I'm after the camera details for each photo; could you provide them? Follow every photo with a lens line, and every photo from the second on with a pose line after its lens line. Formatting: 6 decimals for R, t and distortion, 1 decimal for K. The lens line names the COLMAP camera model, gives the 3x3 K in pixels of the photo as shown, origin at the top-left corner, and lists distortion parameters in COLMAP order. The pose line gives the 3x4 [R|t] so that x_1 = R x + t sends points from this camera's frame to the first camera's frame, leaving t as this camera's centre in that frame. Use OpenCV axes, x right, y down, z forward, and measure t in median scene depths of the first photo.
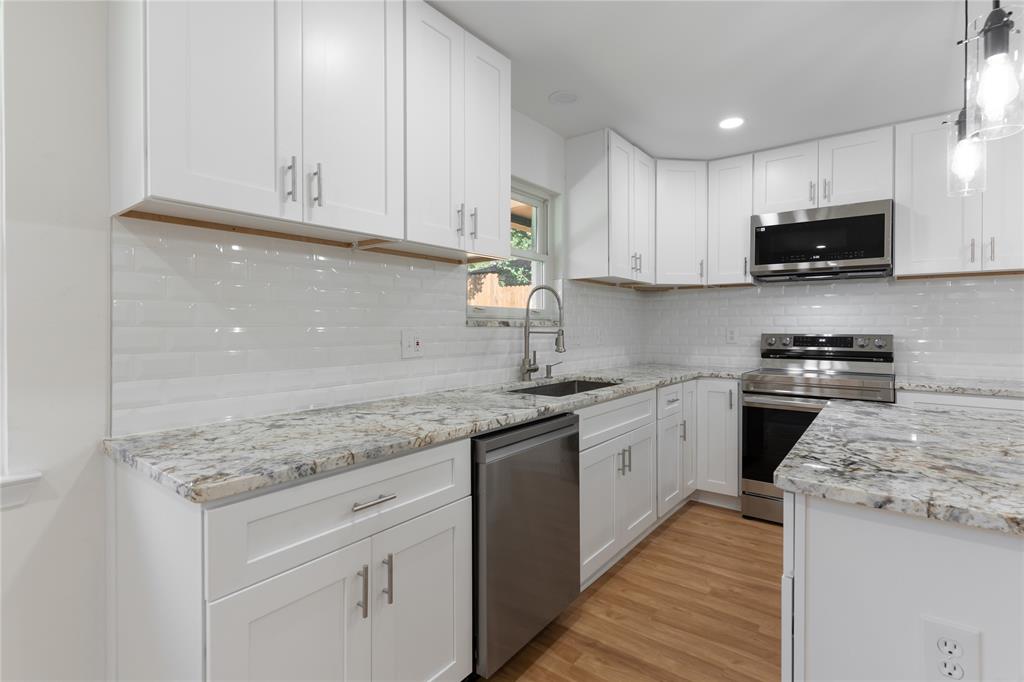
lens RADIAL K [[493.4, 0, 502.7], [0, 493.4, 327.7], [0, 0, 1]] dist [-0.000562, 0.001454]
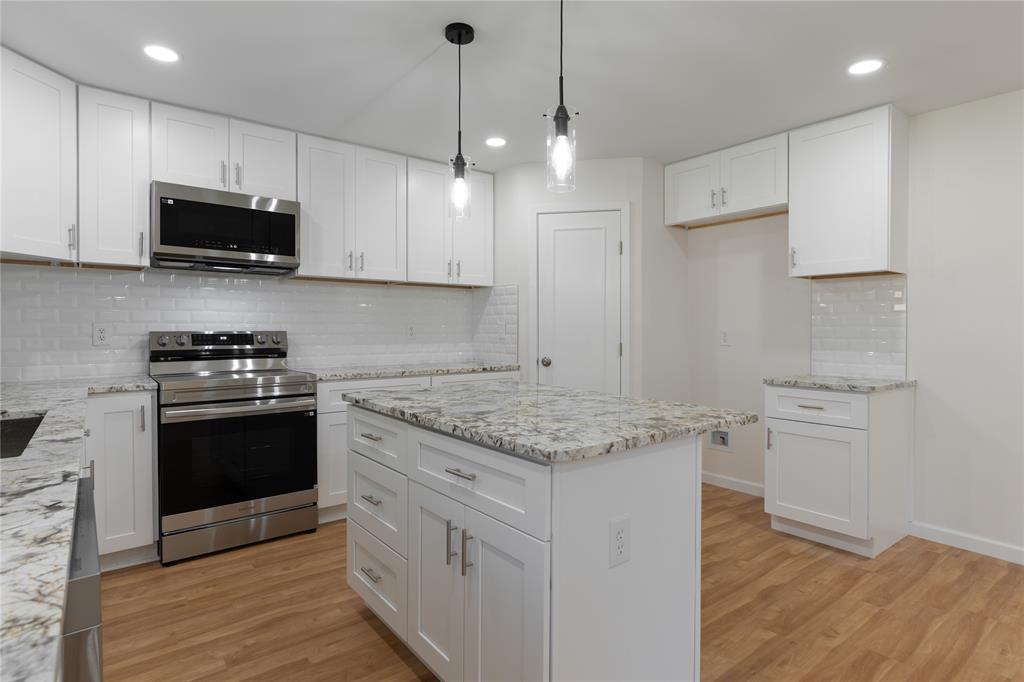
lens RADIAL K [[531.3, 0, 516.0], [0, 531.3, 333.1], [0, 0, 1]] dist [-0.002028, 0.001033]
pose [[0.225697, -0.009844, 0.974148, -0.217555], [0.001231, 0.999951, 0.009820, 0.008538], [-0.974197, -0.001018, 0.225698, 0.289605]]
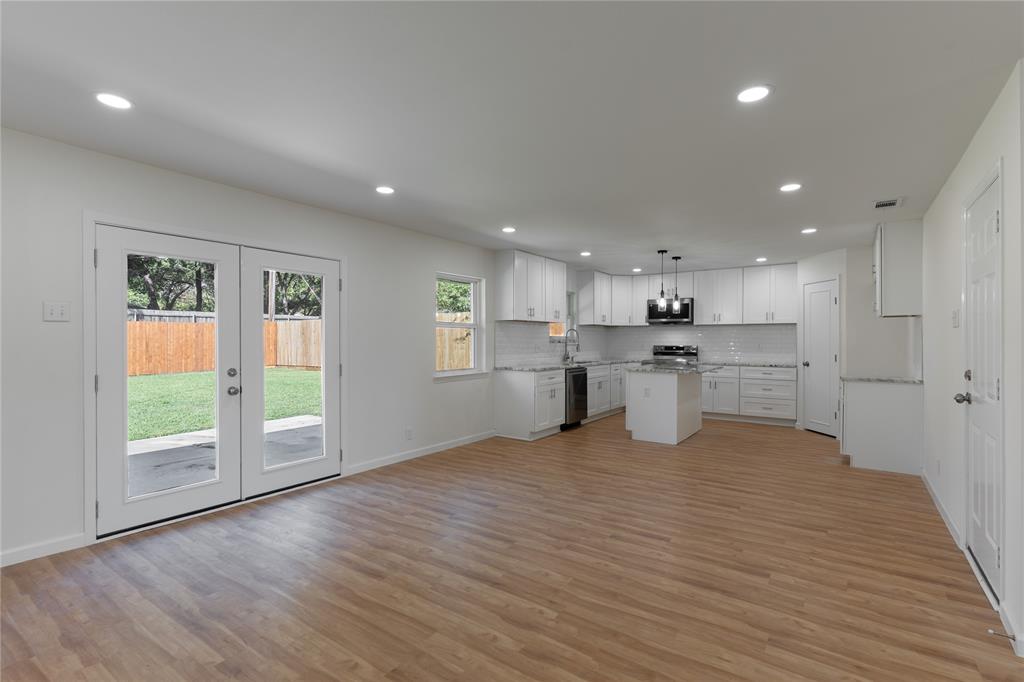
lens RADIAL K [[493.4, 0, 503.3], [0, 493.4, 338.6], [0, 0, 1]] dist [-0.000562, 0.001454]
pose [[0.998304, 0.002010, 0.058176, -0.465922], [-0.001794, 0.999991, -0.003771, -0.014708], [-0.058183, 0.003660, 0.998299, -1.786403]]
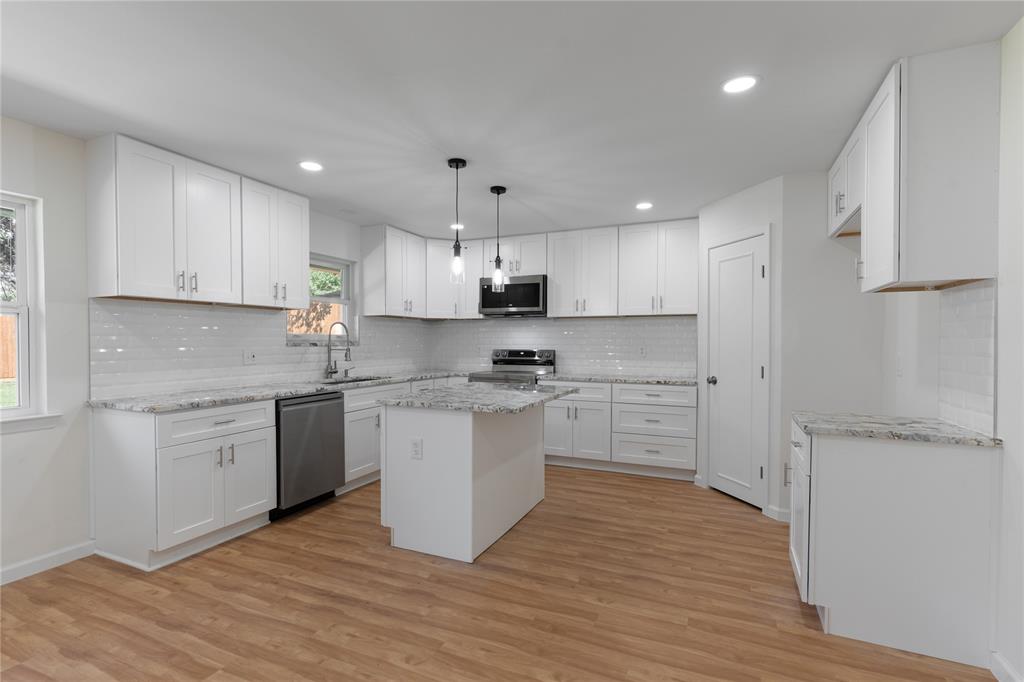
lens RADIAL K [[493.4, 0, 504.8], [0, 493.4, 348.8], [0, 0, 1]] dist [-0.000562, 0.001454]
pose [[0.969344, -0.003159, 0.245687, 0.204589], [-0.000050, 0.999915, 0.013052, -0.014115], [-0.245707, -0.012664, 0.969261, -0.720155]]
